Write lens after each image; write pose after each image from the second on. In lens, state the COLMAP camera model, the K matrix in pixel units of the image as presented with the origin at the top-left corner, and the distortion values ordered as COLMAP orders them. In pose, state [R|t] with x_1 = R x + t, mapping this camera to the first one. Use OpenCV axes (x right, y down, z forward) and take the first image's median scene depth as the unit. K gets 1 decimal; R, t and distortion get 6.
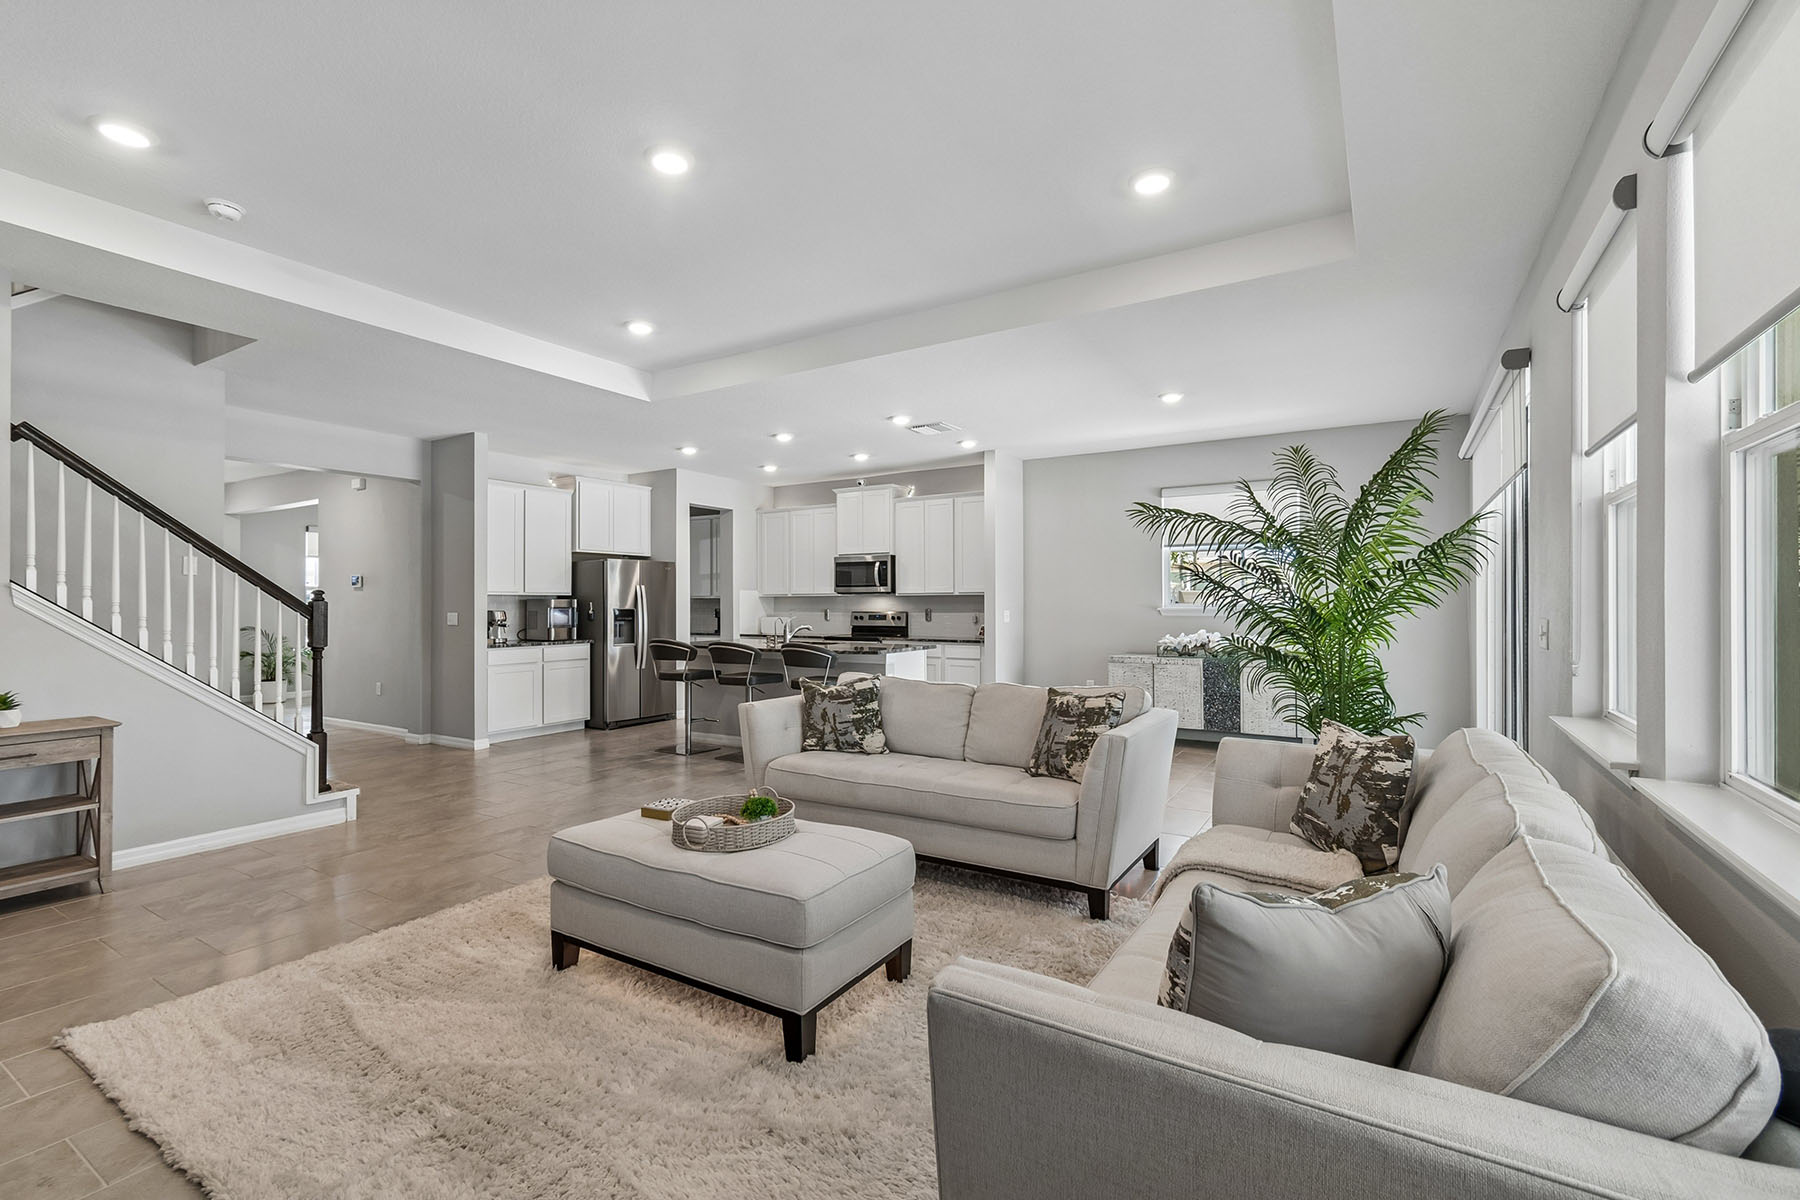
lens RADIAL K [[799.9, 0, 882.4], [0, 799.9, 596.3], [0, 0, 1]] dist [-0.001402, -0.000335]
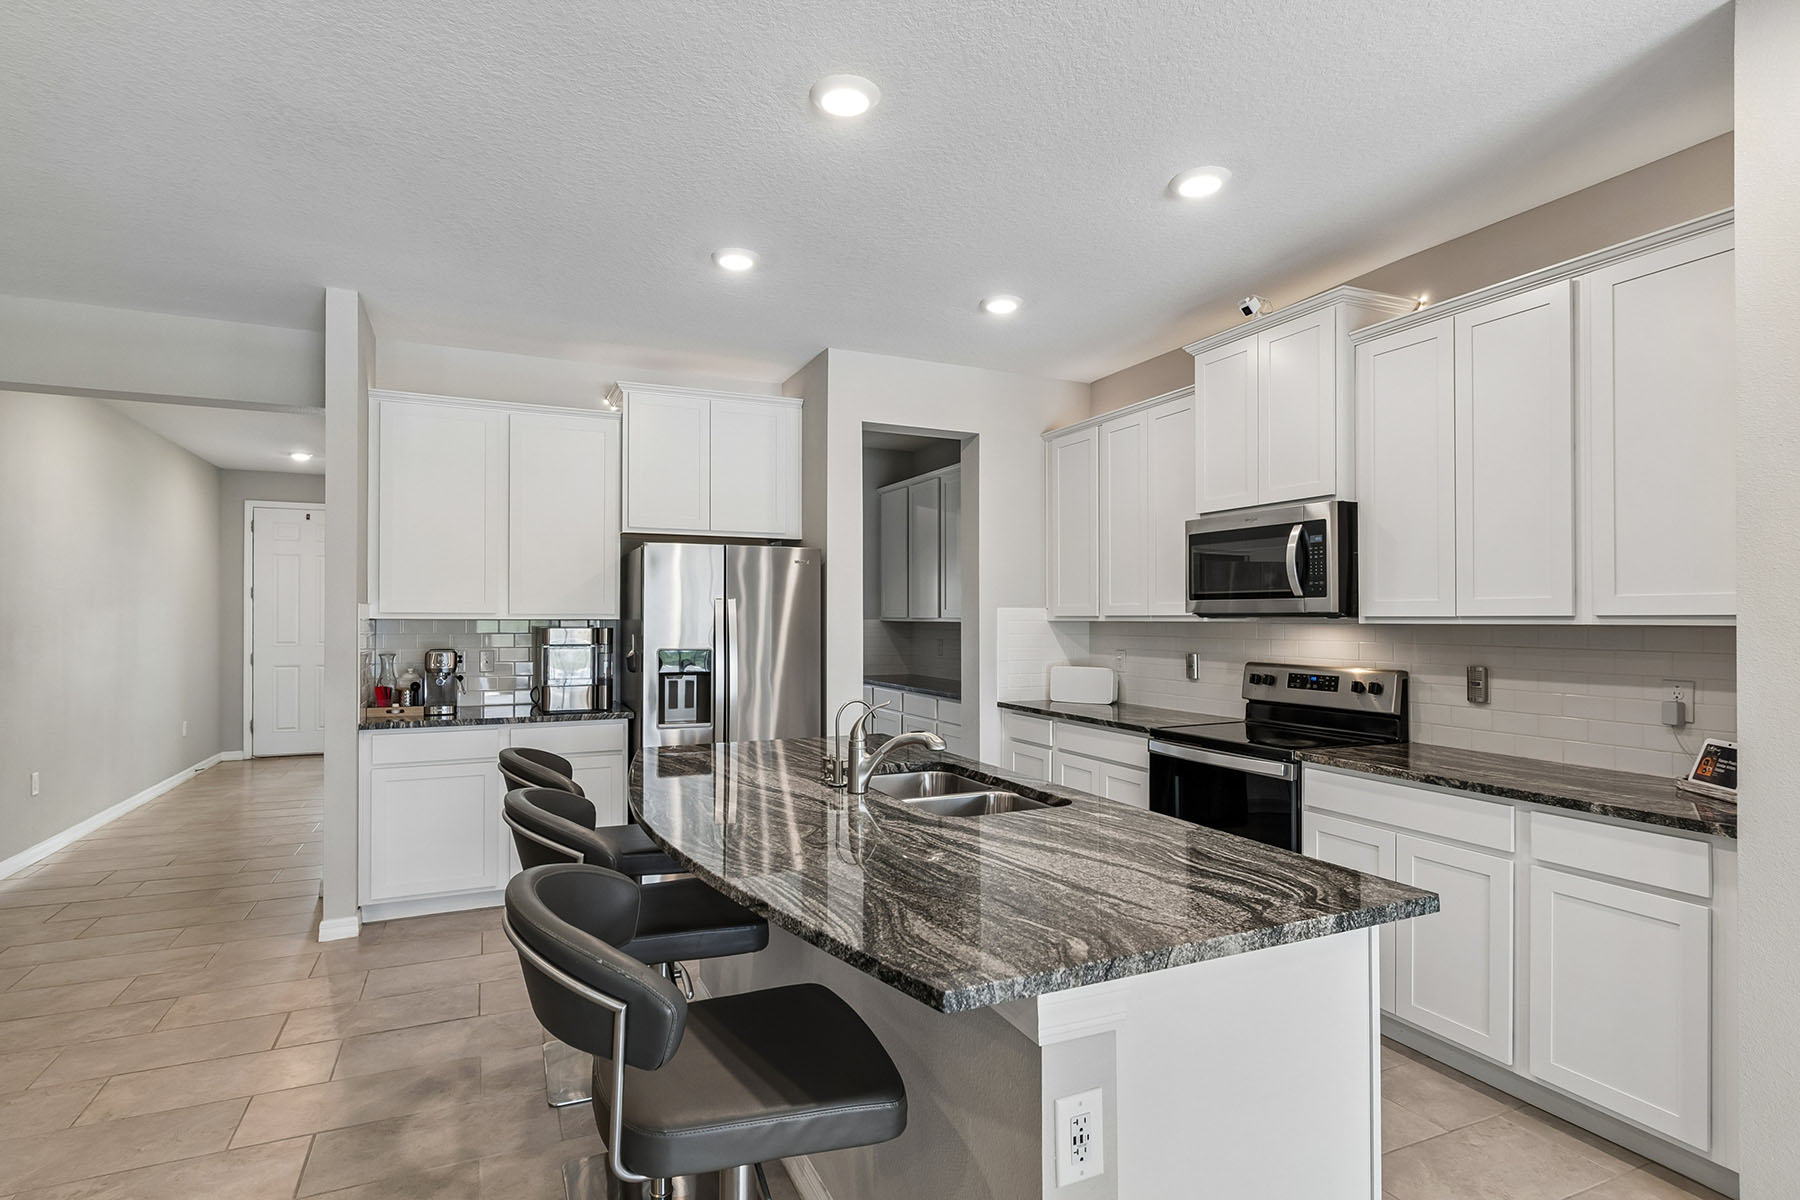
lens RADIAL K [[896.9, 0, 875.3], [0, 896.9, 622.0], [0, 0, 1]] dist [0.003058, 0.000115]
pose [[0.828002, 0.006626, -0.560686, 0.059278], [-0.000451, 0.999938, 0.011150, -0.005473], [0.560725, -0.008980, 0.827954, 0.576237]]
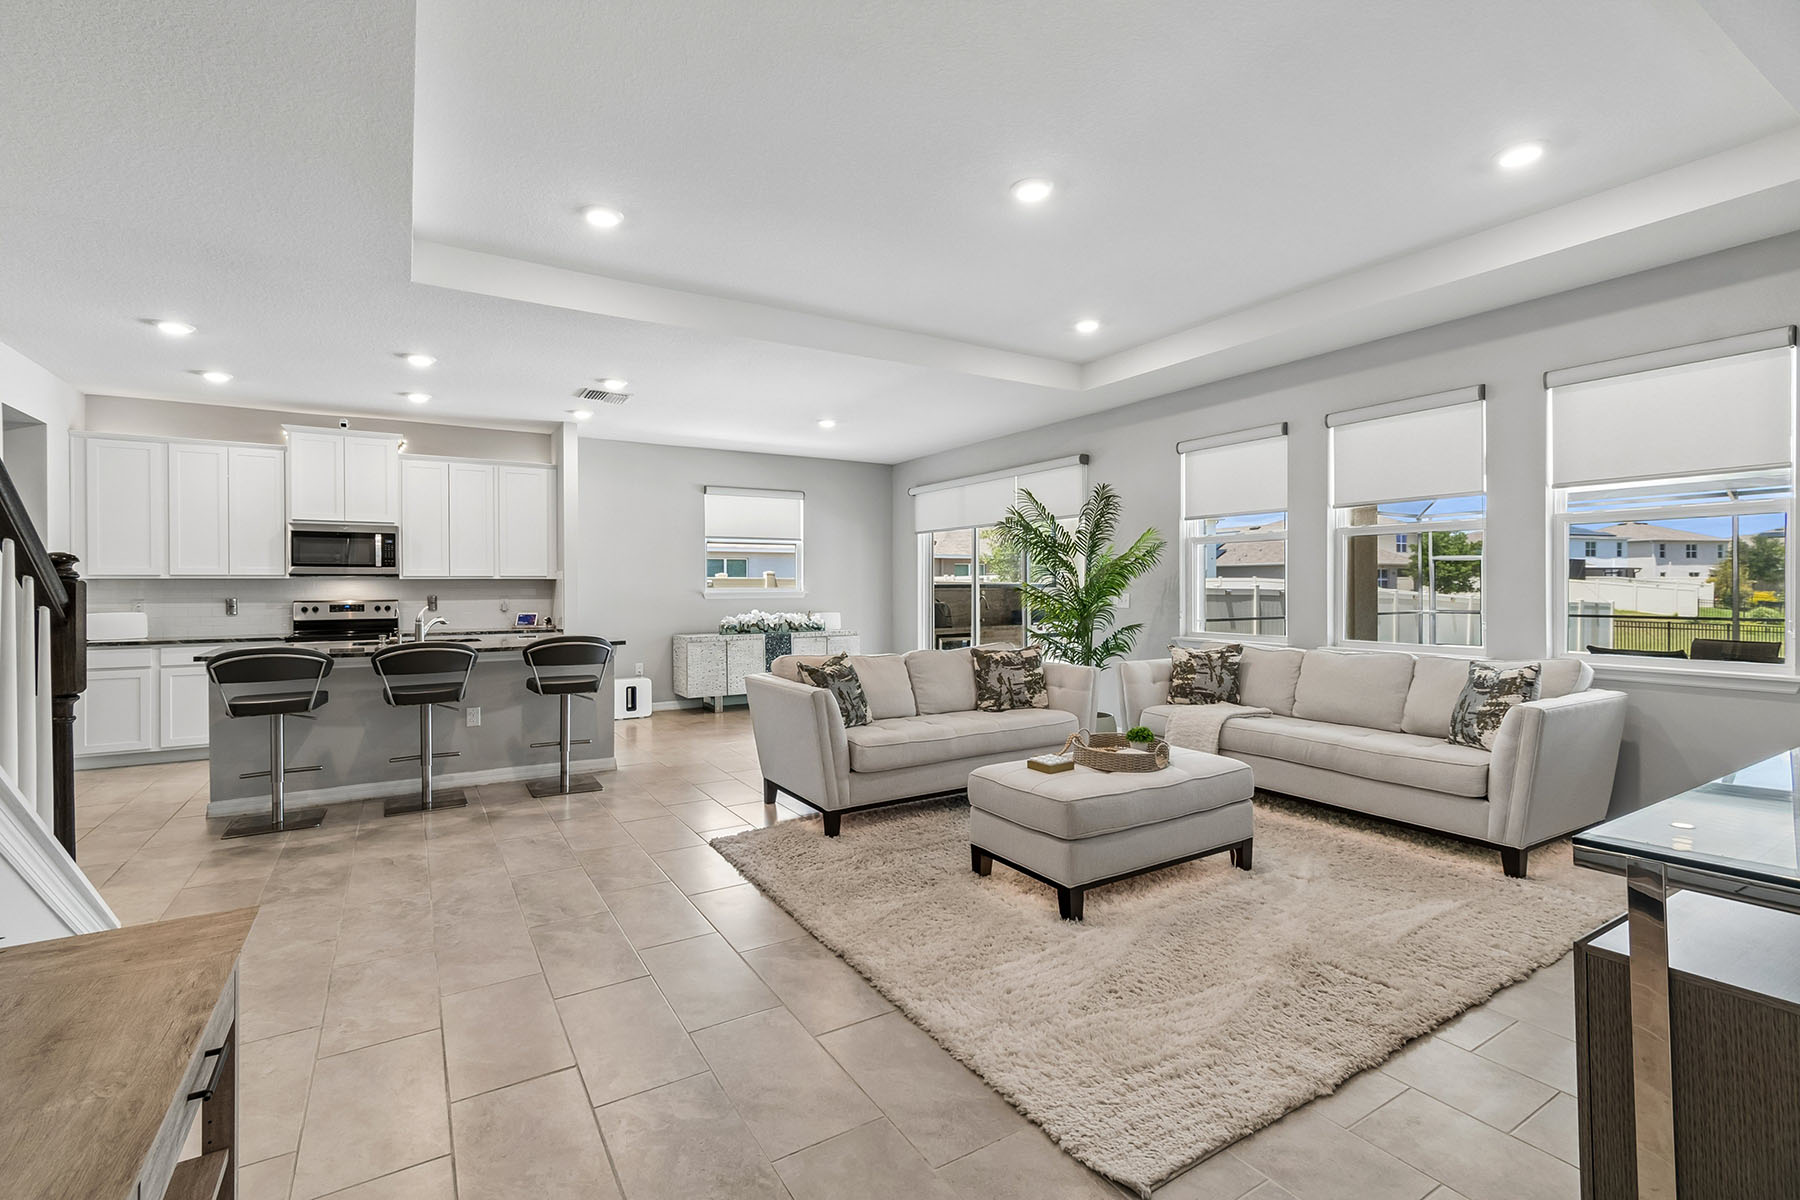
lens RADIAL K [[799.9, 0, 893.6], [0, 799.9, 597.5], [0, 0, 1]] dist [-0.001402, -0.000335]
pose [[0.439368, -0.013267, 0.898209, -0.464120], [-0.004815, 0.999842, 0.017123, 0.001410], [-0.898294, -0.011848, 0.439235, 0.231511]]
